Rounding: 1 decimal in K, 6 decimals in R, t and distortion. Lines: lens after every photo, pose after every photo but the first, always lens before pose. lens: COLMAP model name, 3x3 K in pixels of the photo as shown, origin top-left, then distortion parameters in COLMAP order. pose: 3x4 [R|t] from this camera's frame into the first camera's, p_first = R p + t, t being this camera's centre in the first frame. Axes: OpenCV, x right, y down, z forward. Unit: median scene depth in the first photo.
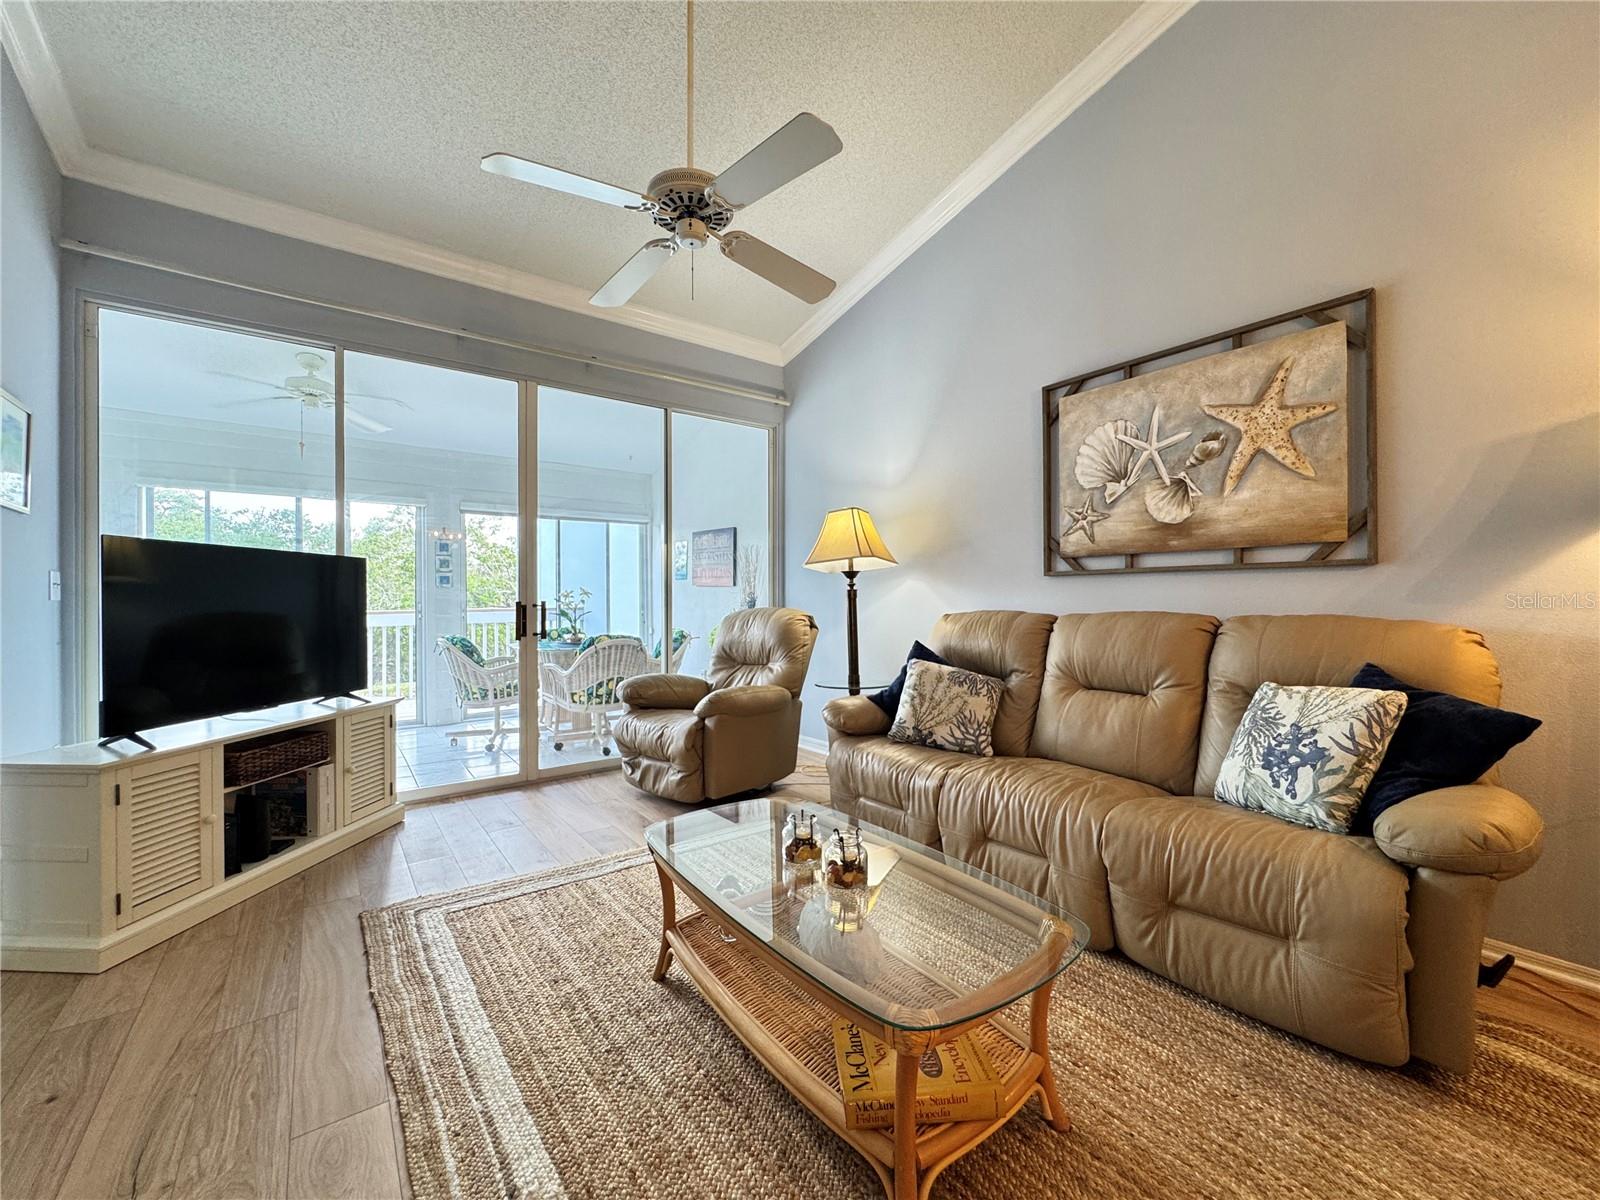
lens RADIAL K [[636.8, 0, 795.4], [0, 636.8, 598.6], [0, 0, 1]] dist [0.000561, -0.000055]
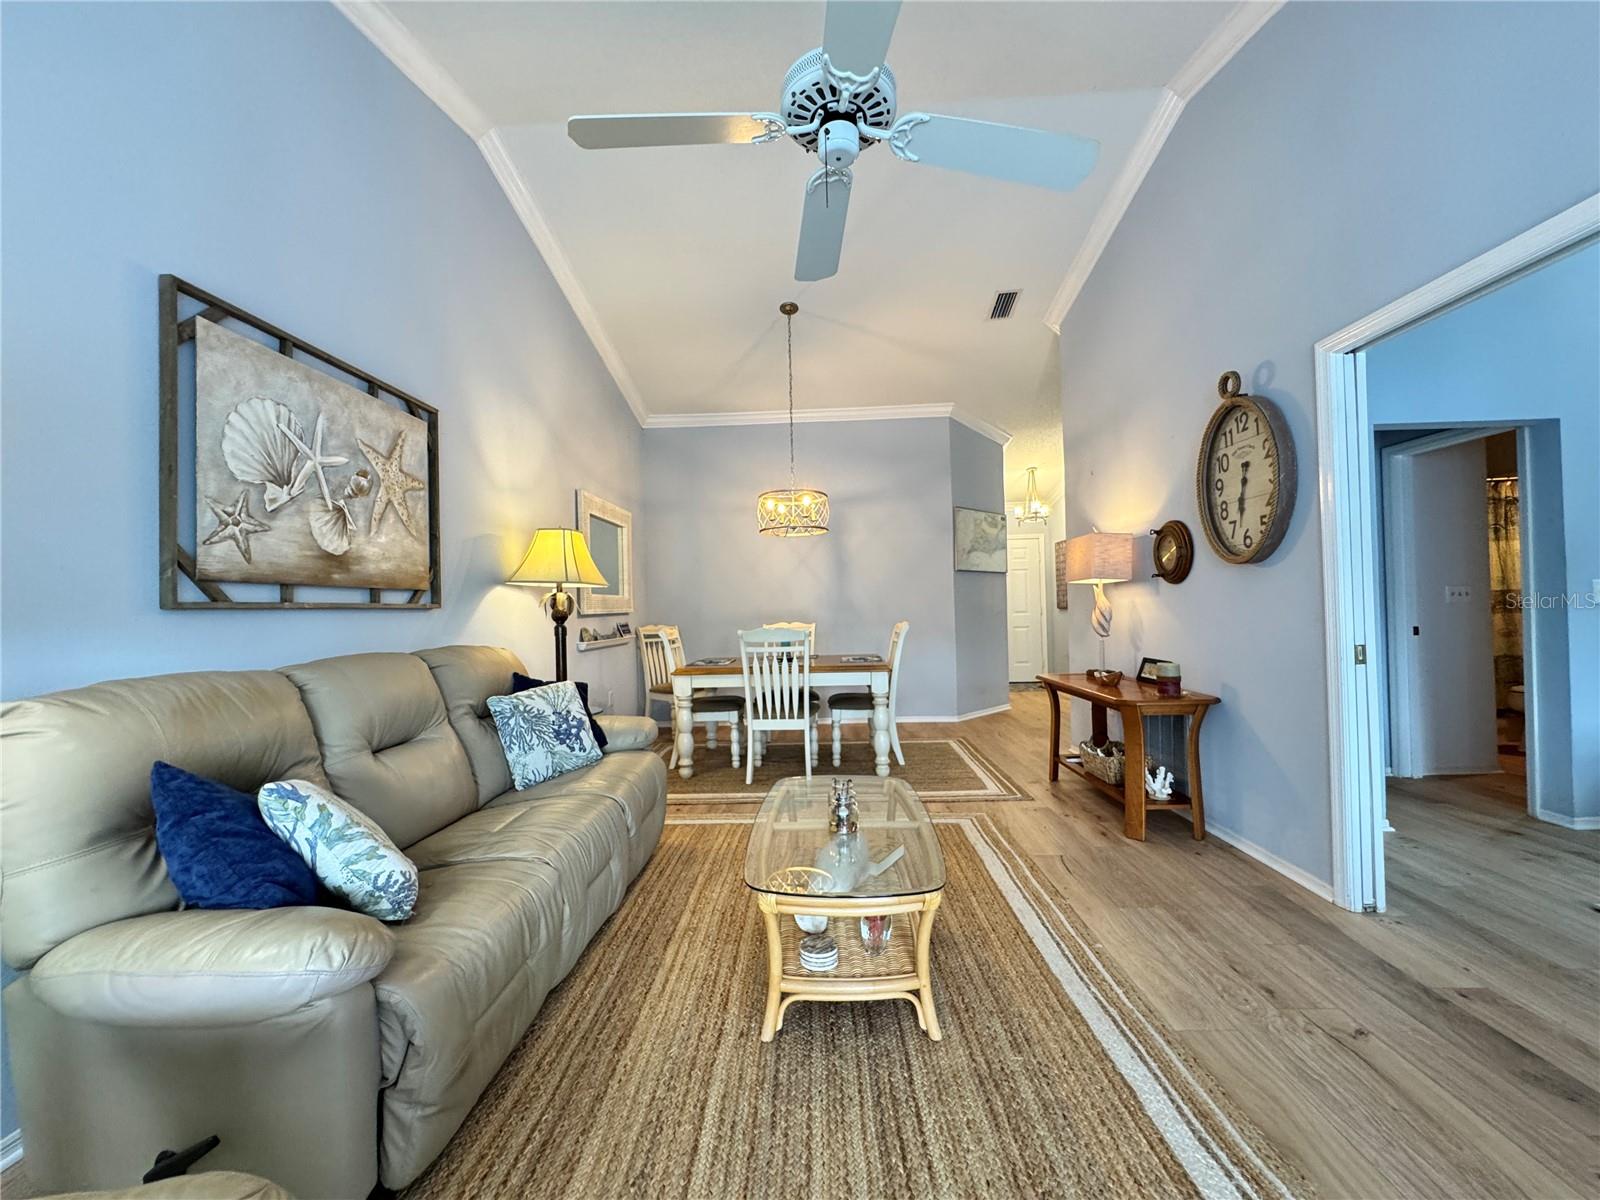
lens RADIAL K [[636.8, 0, 803.0], [0, 636.8, 602.2], [0, 0, 1]] dist [0.000561, -0.000055]
pose [[-0.781211, 0.027079, 0.623680, -0.437970], [0.023374, 0.999627, -0.014124, -0.022767], [-0.623830, 0.003544, -0.781552, 1.215555]]
